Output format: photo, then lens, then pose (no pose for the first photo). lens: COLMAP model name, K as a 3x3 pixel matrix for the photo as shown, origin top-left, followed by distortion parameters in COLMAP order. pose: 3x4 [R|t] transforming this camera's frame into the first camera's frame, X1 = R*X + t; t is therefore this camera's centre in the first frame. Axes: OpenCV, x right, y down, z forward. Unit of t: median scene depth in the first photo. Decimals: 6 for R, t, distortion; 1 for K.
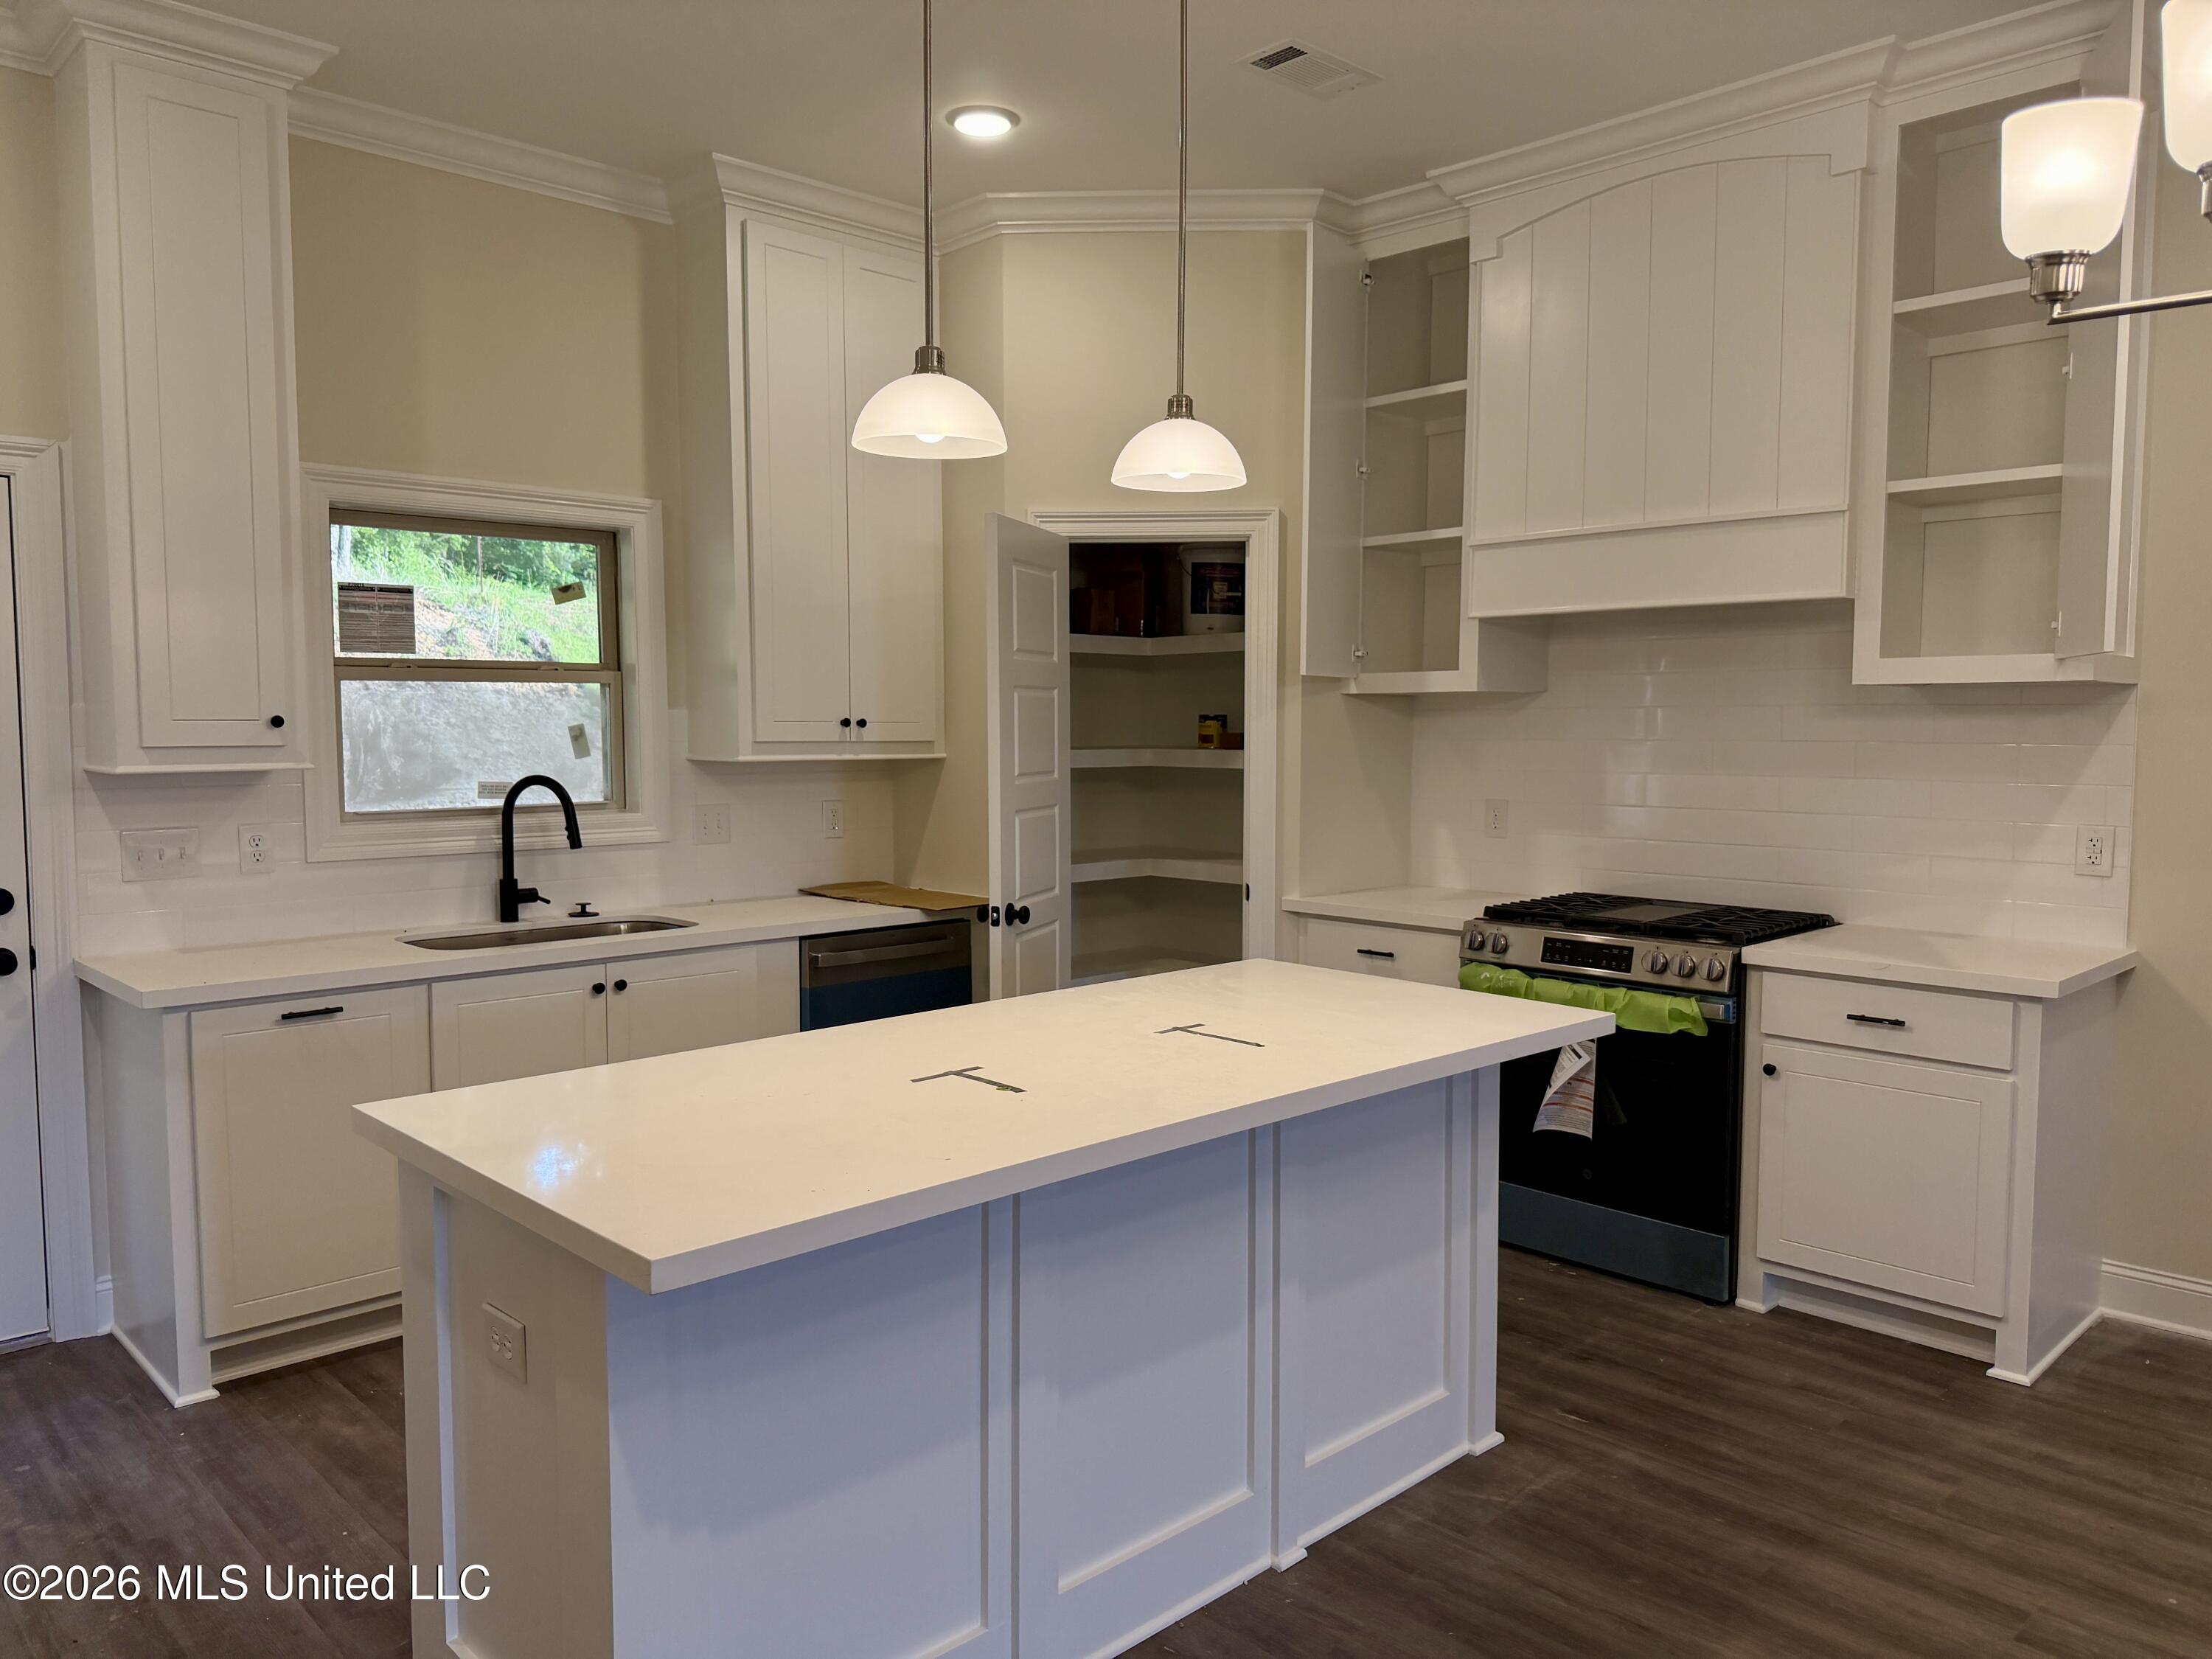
lens RADIAL K [[1570.3, 0, 1112.6], [0, 1570.3, 823.5], [0, 0, 1]] dist [0.047770, -0.047879]
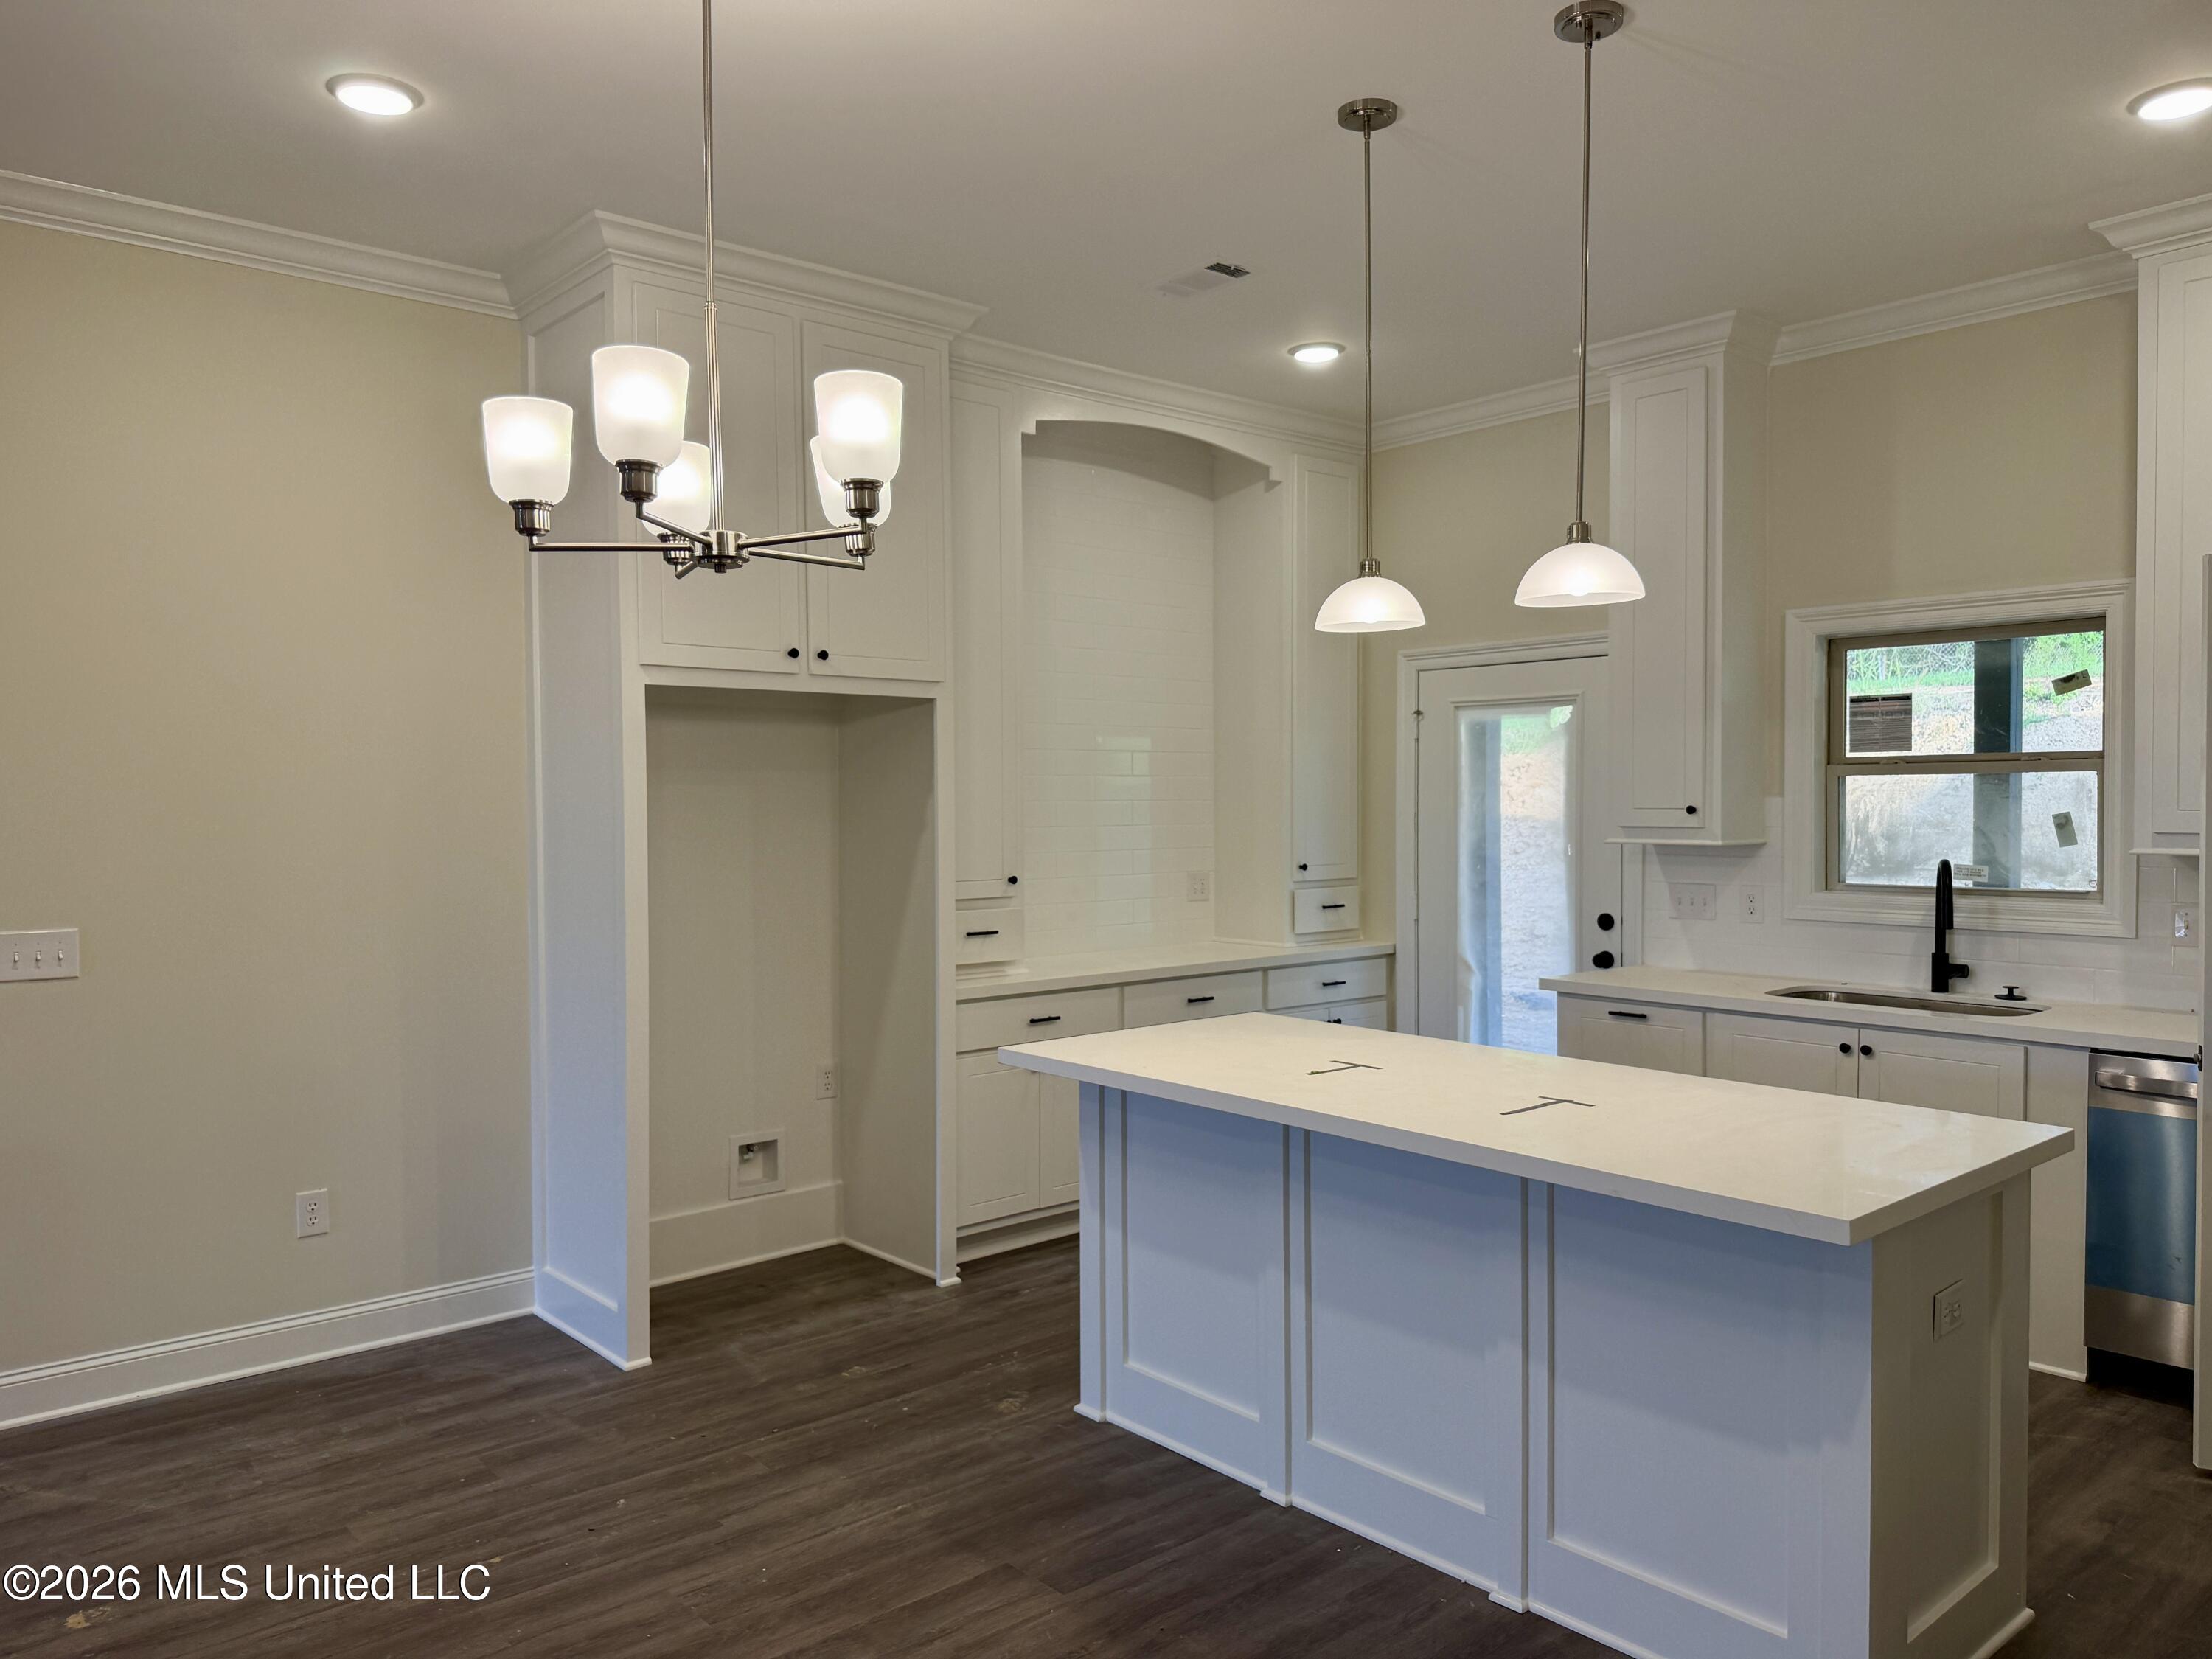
lens RADIAL K [[1570.3, 0, 1114.6], [0, 1570.3, 832.7], [0, 0, 1]] dist [0.047770, -0.047879]
pose [[-0.040173, 0.024250, -0.998898, 0.747220], [-0.063370, 0.997631, 0.026767, -0.041969], [0.997181, 0.064375, -0.038541, 0.469957]]
